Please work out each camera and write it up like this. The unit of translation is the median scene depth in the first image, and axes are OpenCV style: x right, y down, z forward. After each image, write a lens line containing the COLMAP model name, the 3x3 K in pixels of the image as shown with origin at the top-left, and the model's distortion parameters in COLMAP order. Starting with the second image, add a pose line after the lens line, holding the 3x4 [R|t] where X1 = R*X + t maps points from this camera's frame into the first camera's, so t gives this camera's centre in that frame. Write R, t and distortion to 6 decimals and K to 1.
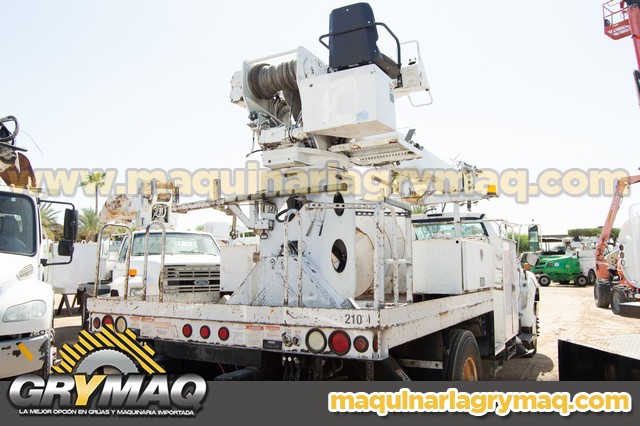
lens RADIAL K [[508.9, 0, 324.6], [0, 508.9, 213.1], [0, 0, 1]] dist [-0.093385, 0.041639]
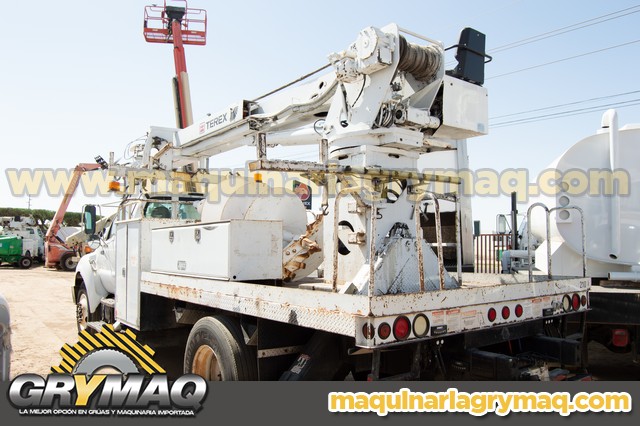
lens RADIAL K [[508.9, 0, 321.0], [0, 508.9, 212.5], [0, 0, 1]] dist [-0.093385, 0.041639]
pose [[0.399804, 0.069451, 0.913966, -1.318060], [-0.102210, 0.994285, -0.030843, 0.102322], [-0.910884, -0.081086, 0.404618, 0.936417]]
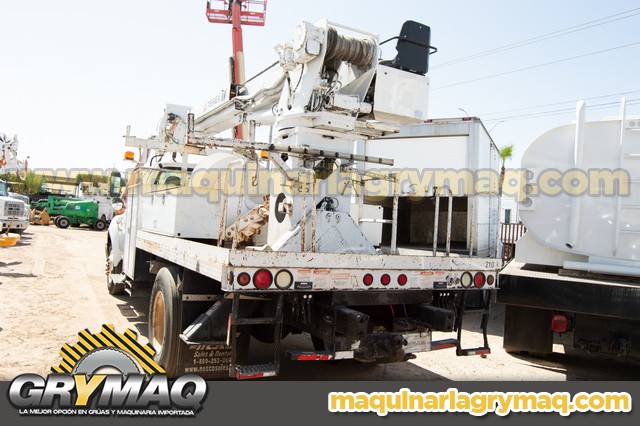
lens RADIAL K [[508.9, 0, 325.5], [0, 508.9, 214.1], [0, 0, 1]] dist [-0.093385, 0.041639]
pose [[0.520135, 0.060836, 0.851914, -1.292851], [-0.160560, 0.986641, 0.027573, 0.077523], [-0.838856, -0.151125, 0.522955, 0.525493]]
